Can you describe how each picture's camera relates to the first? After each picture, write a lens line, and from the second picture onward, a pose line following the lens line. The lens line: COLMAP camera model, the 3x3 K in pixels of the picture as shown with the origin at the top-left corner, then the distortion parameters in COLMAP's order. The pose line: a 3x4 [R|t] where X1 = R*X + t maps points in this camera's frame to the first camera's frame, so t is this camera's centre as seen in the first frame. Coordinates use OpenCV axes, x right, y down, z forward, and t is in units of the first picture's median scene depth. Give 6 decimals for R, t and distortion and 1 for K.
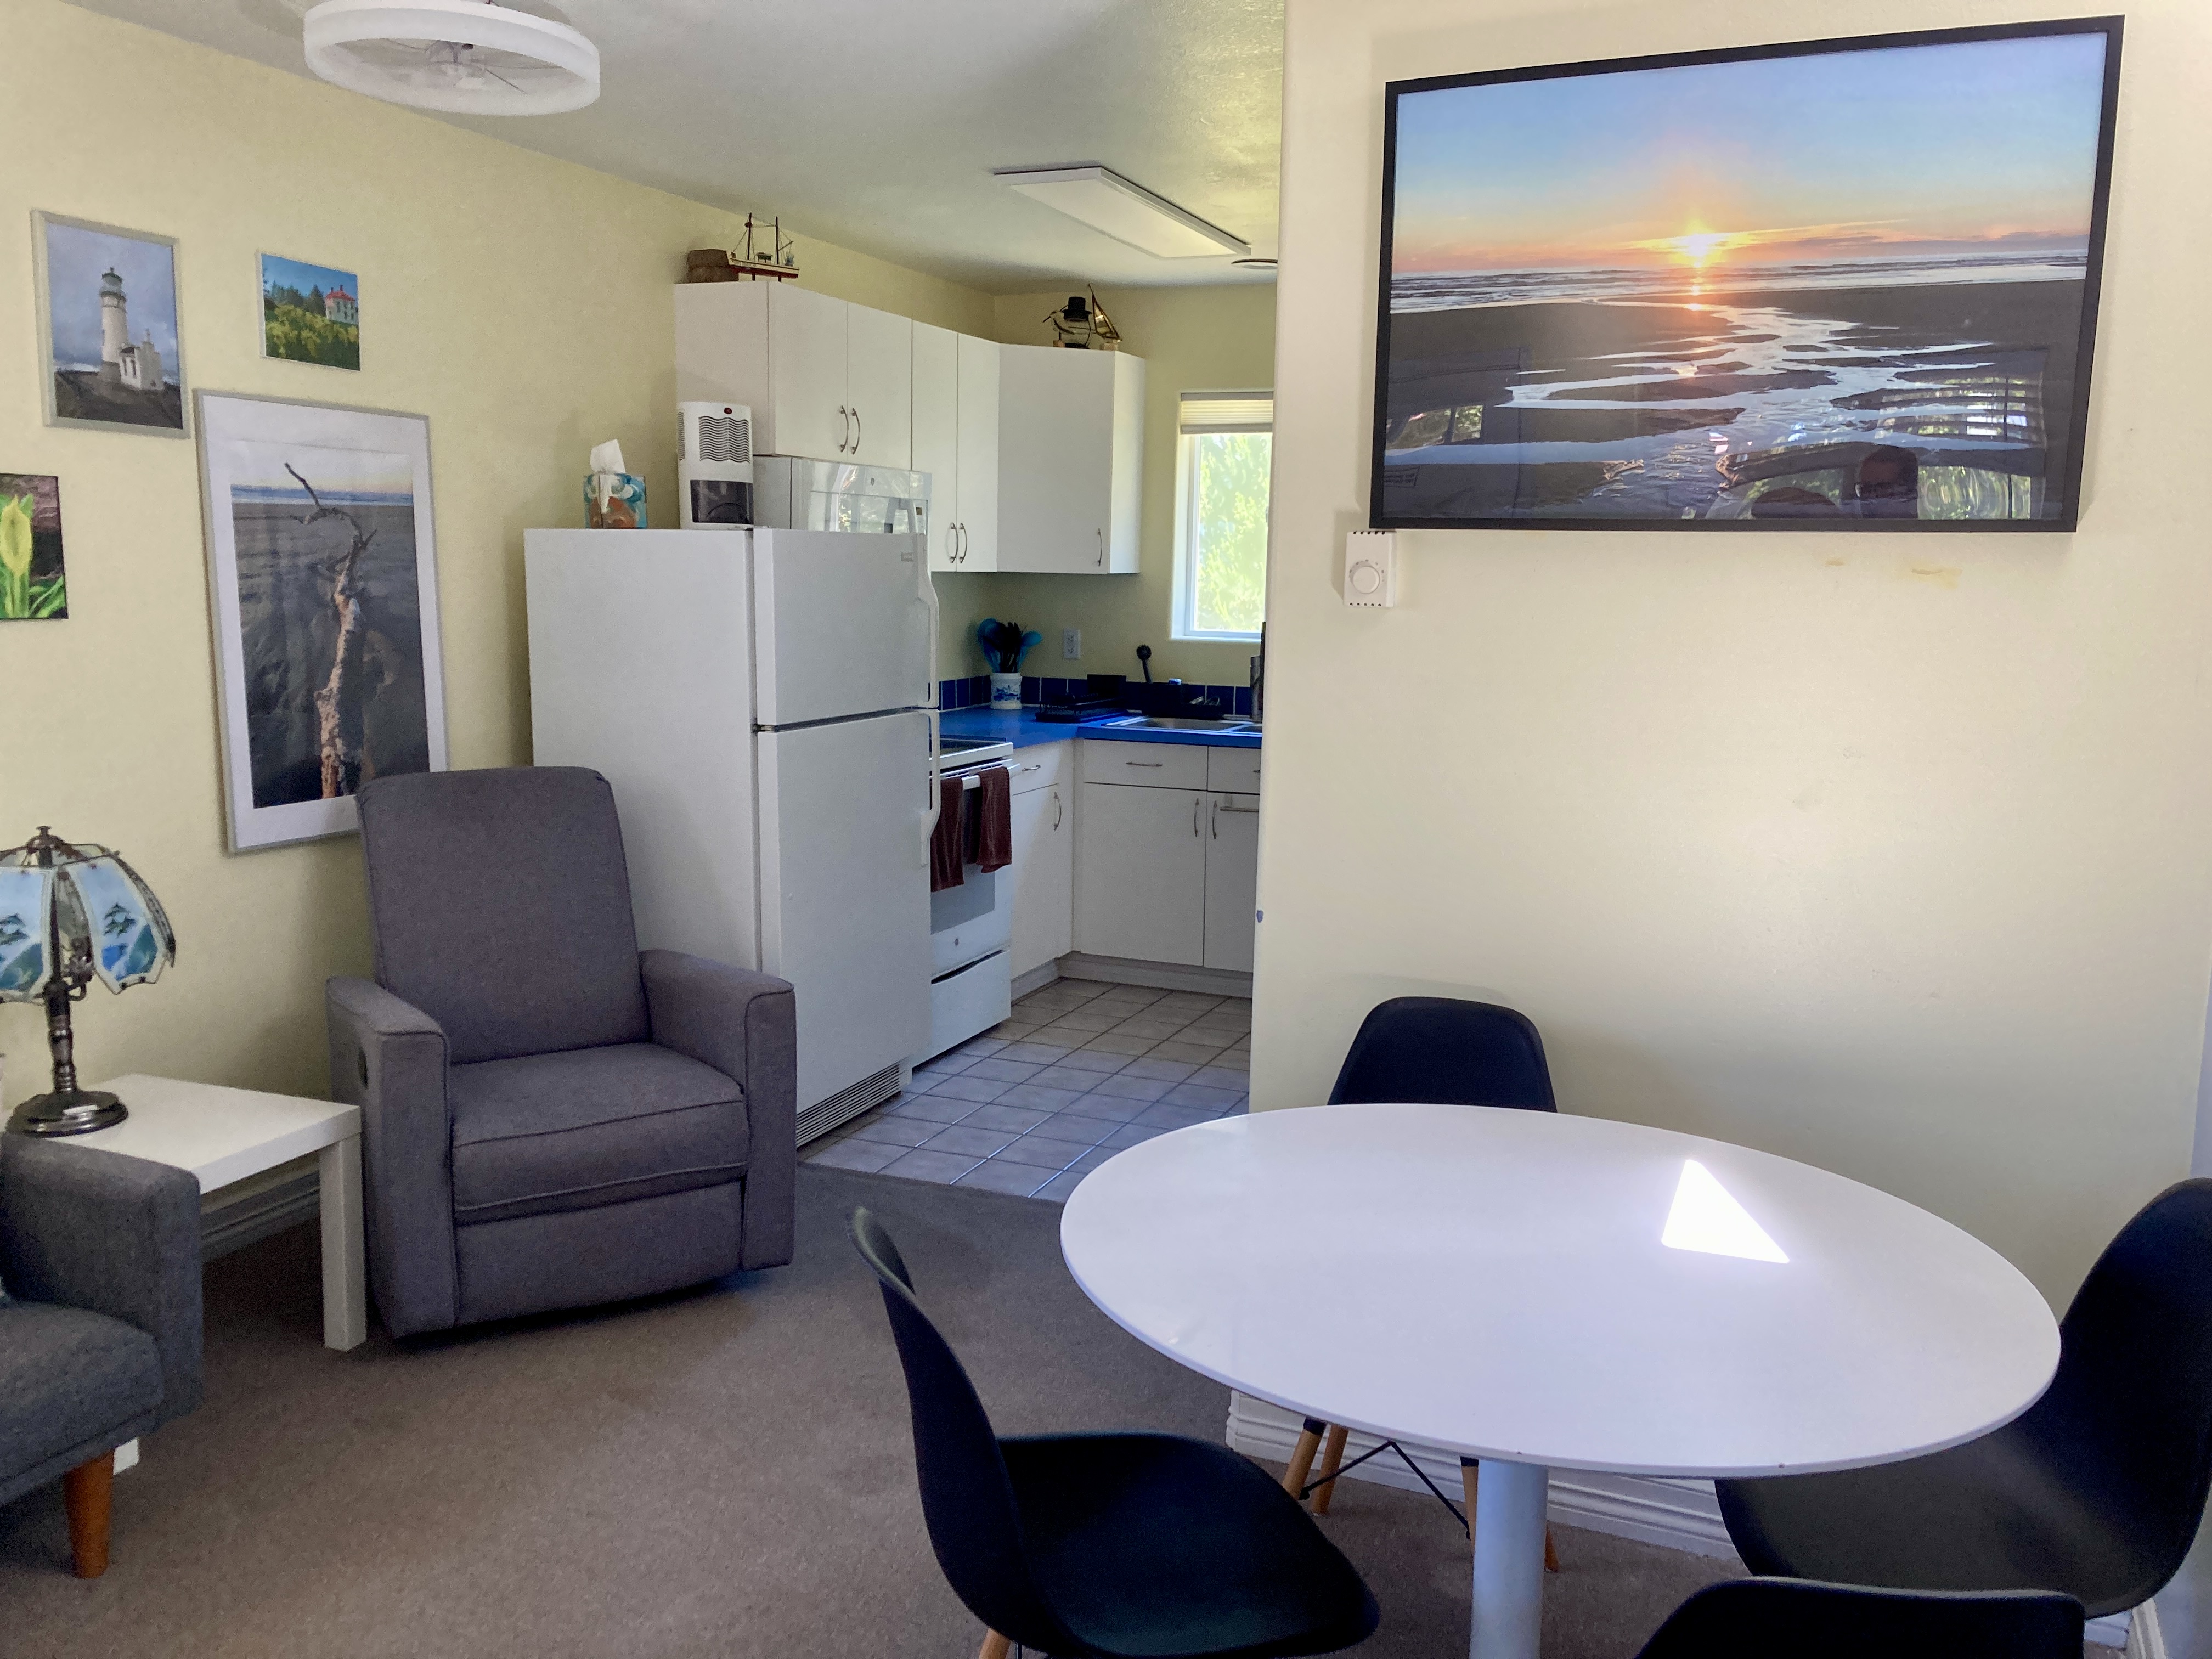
lens RADIAL K [[1785.7, 0, 1106.0], [0, 1785.7, 829.5], [0, 0, 1]] dist [0.007162, 0.000386]
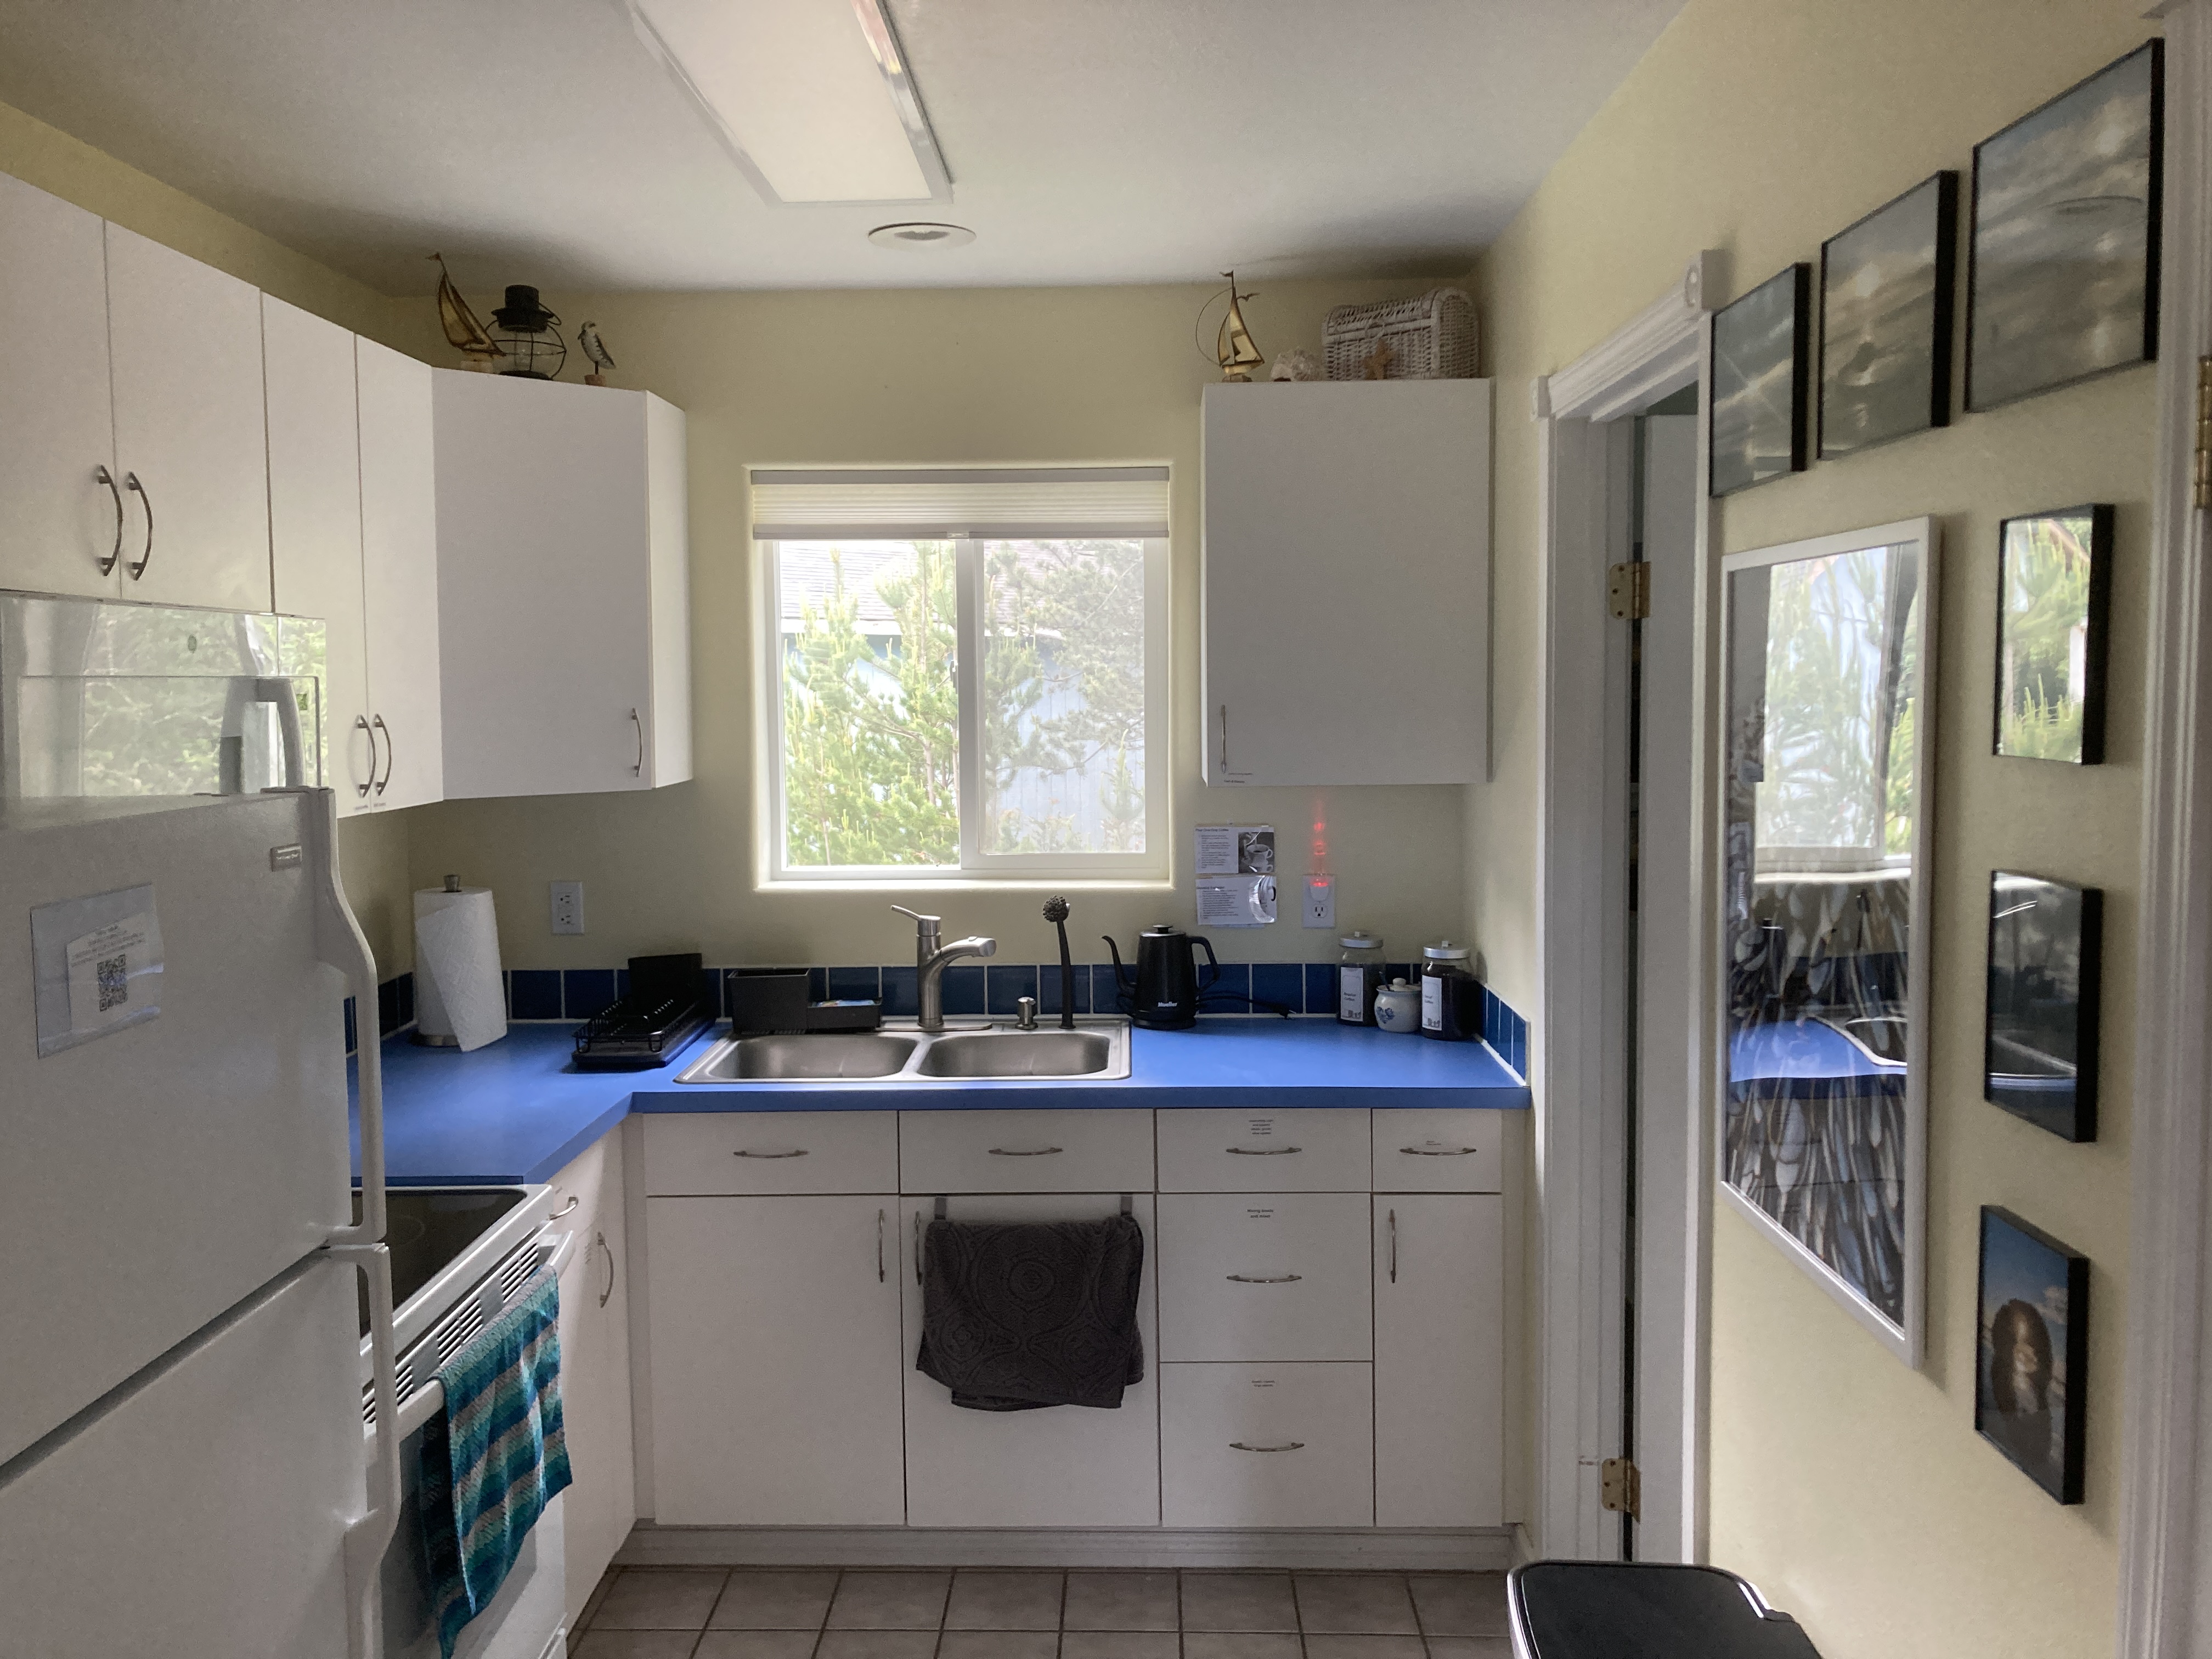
lens RADIAL K [[1785.7, 0, 1106.0], [0, 1785.7, 829.5], [0, 0, 1]] dist [0.007162, 0.000386]
pose [[0.928335, -0.056253, 0.367464, -0.104203], [0.079878, 0.995580, -0.049389, -0.133789], [-0.363061, 0.075202, 0.928726, 0.629918]]
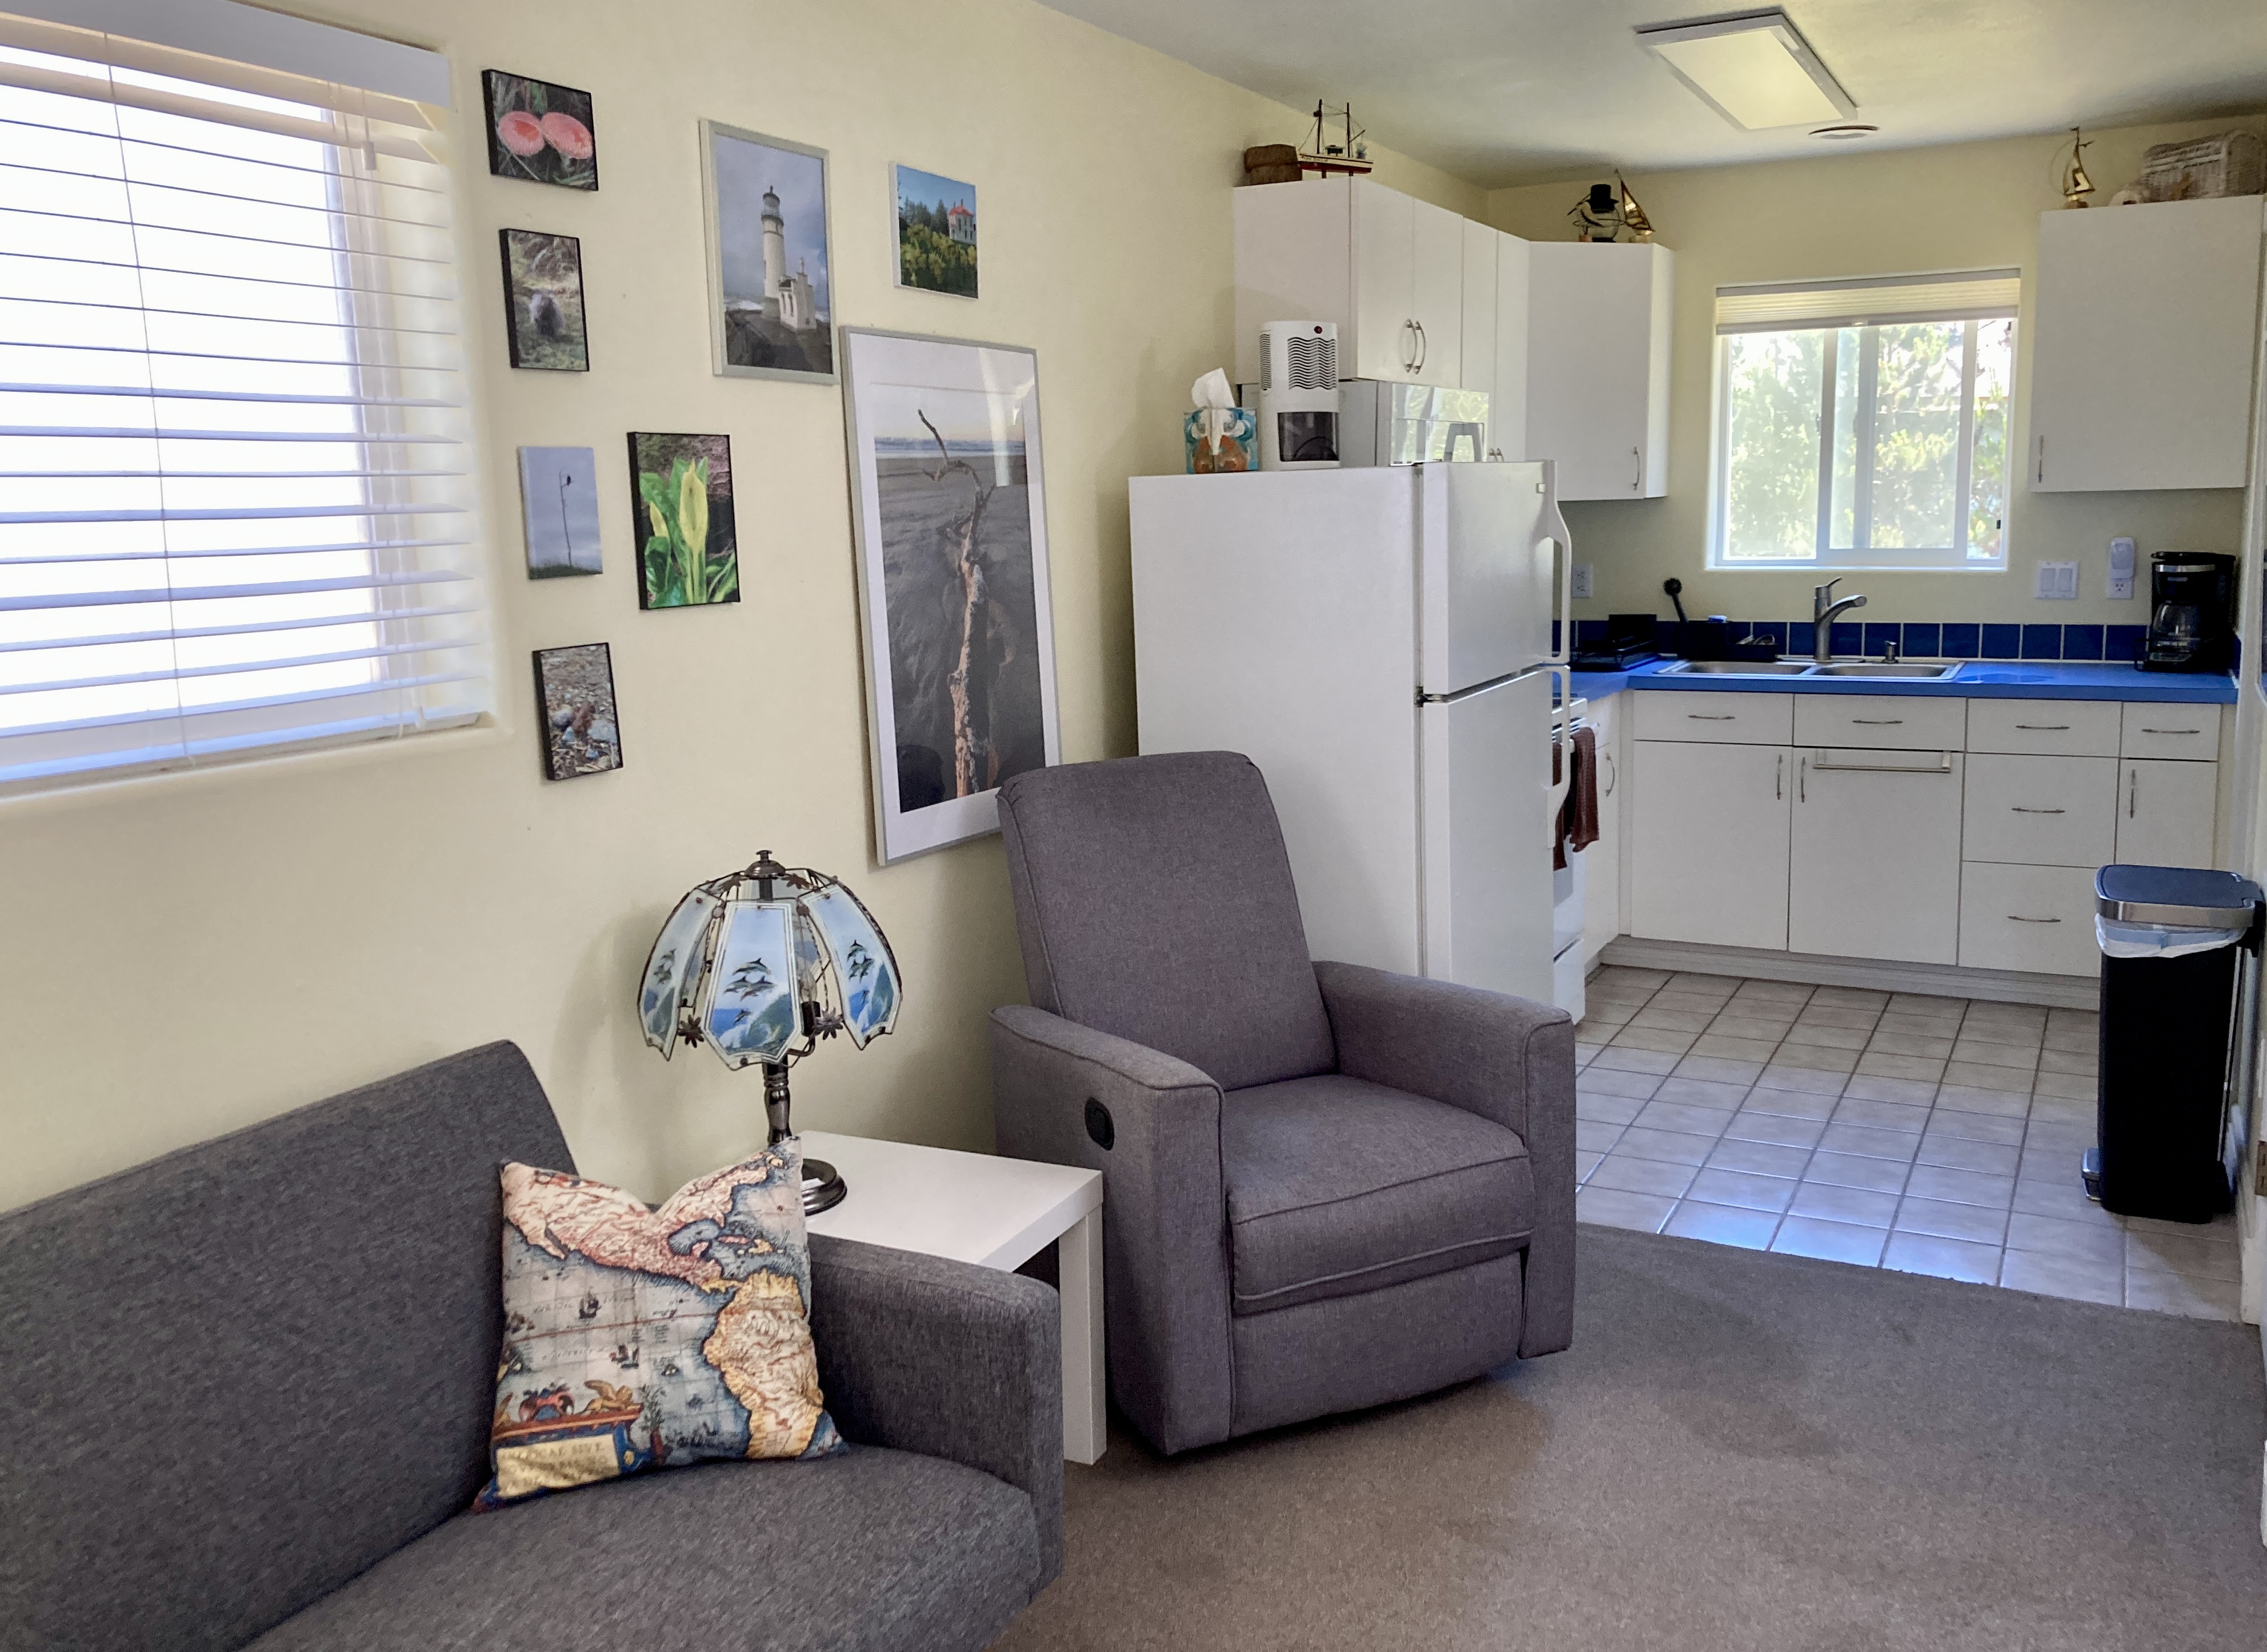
lens RADIAL K [[1866.6, 0, 1176.2], [0, 1866.6, 775.5], [0, 0, 1]] dist [0.018216, 0.002042]
pose [[0.996732, -0.025621, -0.076613, -0.231552], [0.026007, 0.999654, 0.004034, -0.025093], [0.076483, -0.006014, 0.997053, 0.097139]]
